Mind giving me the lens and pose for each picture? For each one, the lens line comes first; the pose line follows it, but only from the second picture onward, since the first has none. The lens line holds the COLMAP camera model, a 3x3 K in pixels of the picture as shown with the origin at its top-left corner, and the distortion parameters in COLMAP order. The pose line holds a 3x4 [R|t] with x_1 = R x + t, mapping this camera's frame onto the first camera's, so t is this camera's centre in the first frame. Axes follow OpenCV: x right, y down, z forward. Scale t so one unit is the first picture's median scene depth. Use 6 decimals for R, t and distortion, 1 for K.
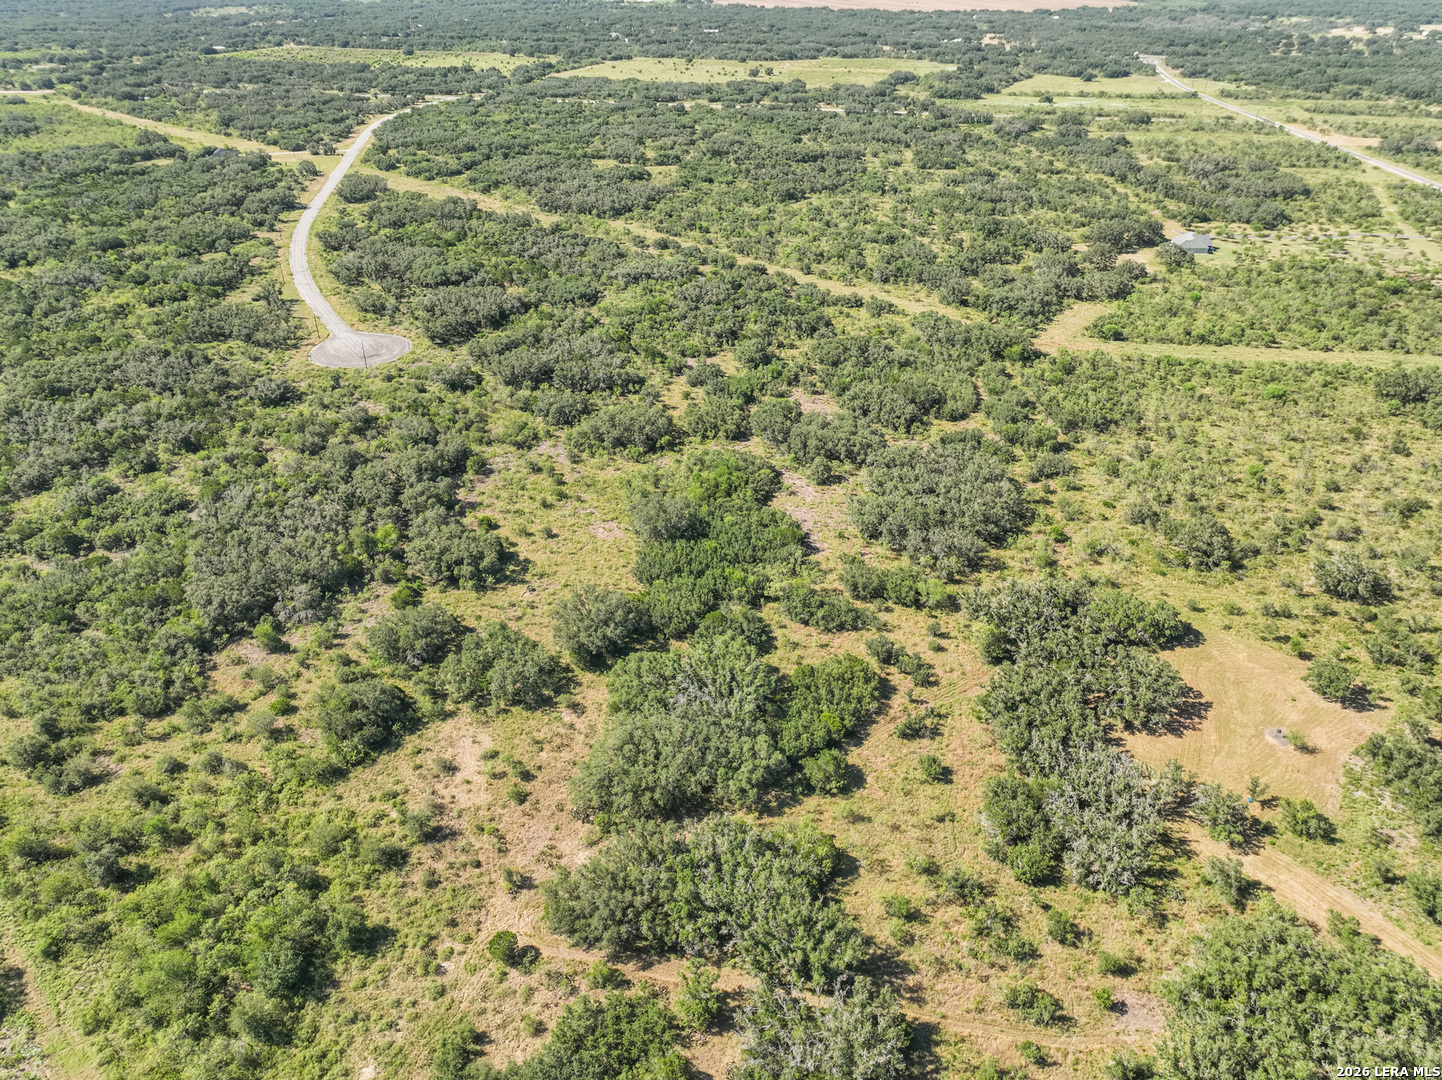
lens RADIAL K [[1011.6, 0, 721.0], [0, 1011.6, 540.0], [0, 0, 1]] dist [-0.006193, 0.025163]
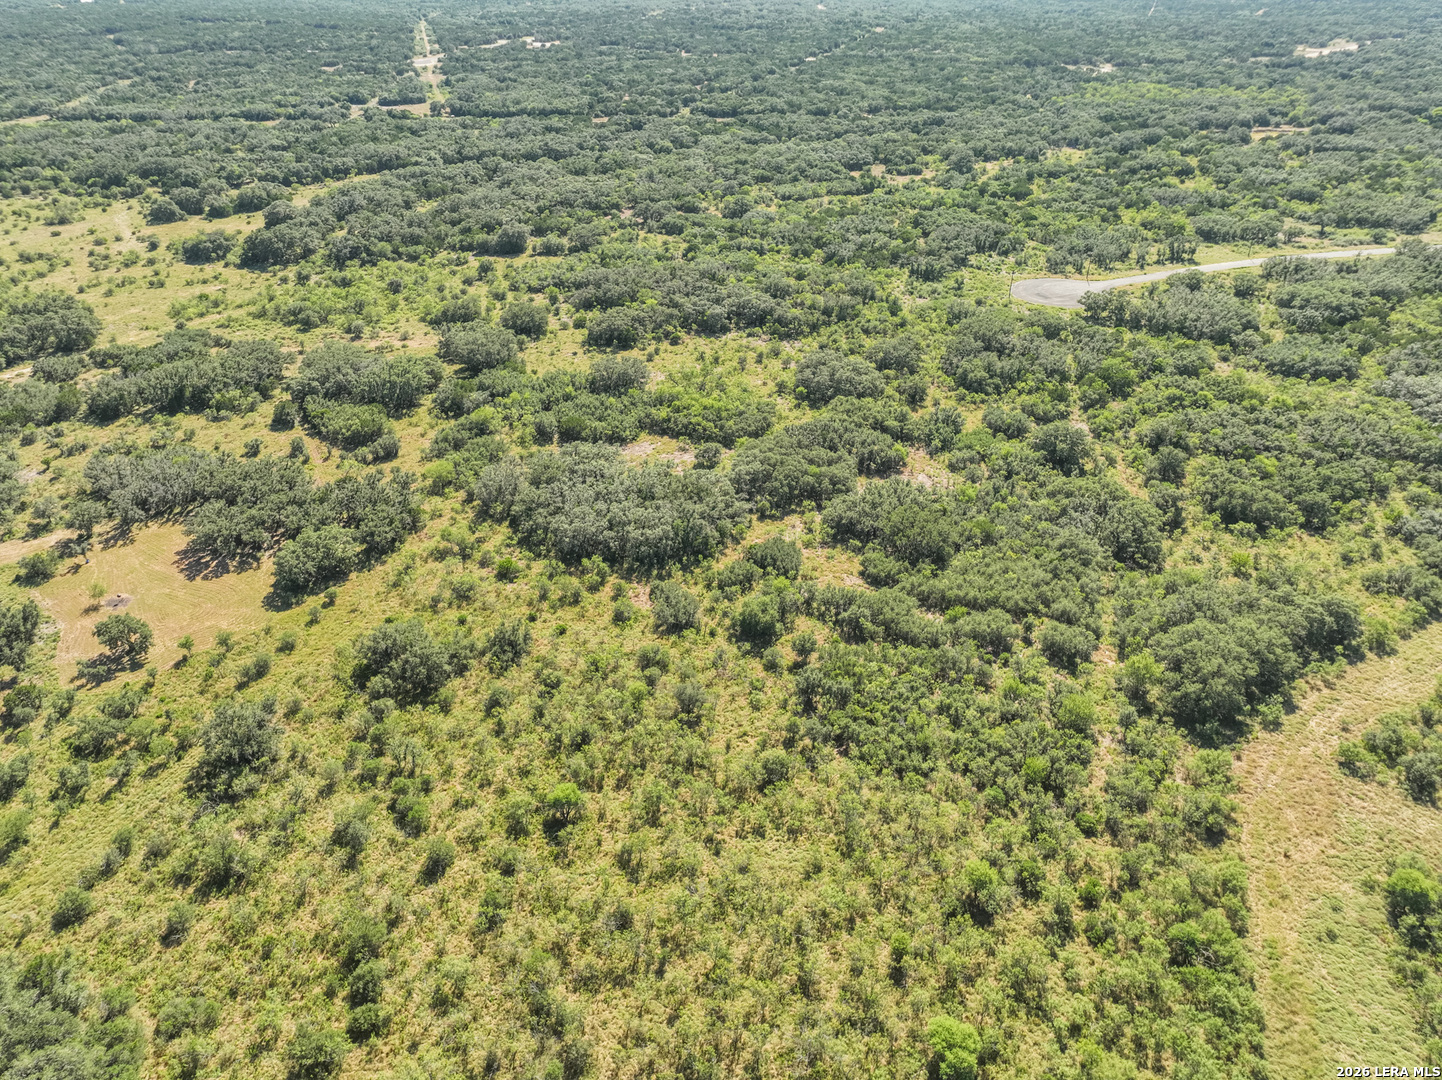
lens RADIAL K [[1011.6, 0, 721.0], [0, 1011.6, 540.0], [0, 0, 1]] dist [-0.006193, 0.025163]
pose [[-0.153022, 0.507311, -0.848068, 1.177438], [-0.500028, 0.700463, 0.509238, -0.628308], [0.852383, 0.501982, 0.146483, 1.200920]]
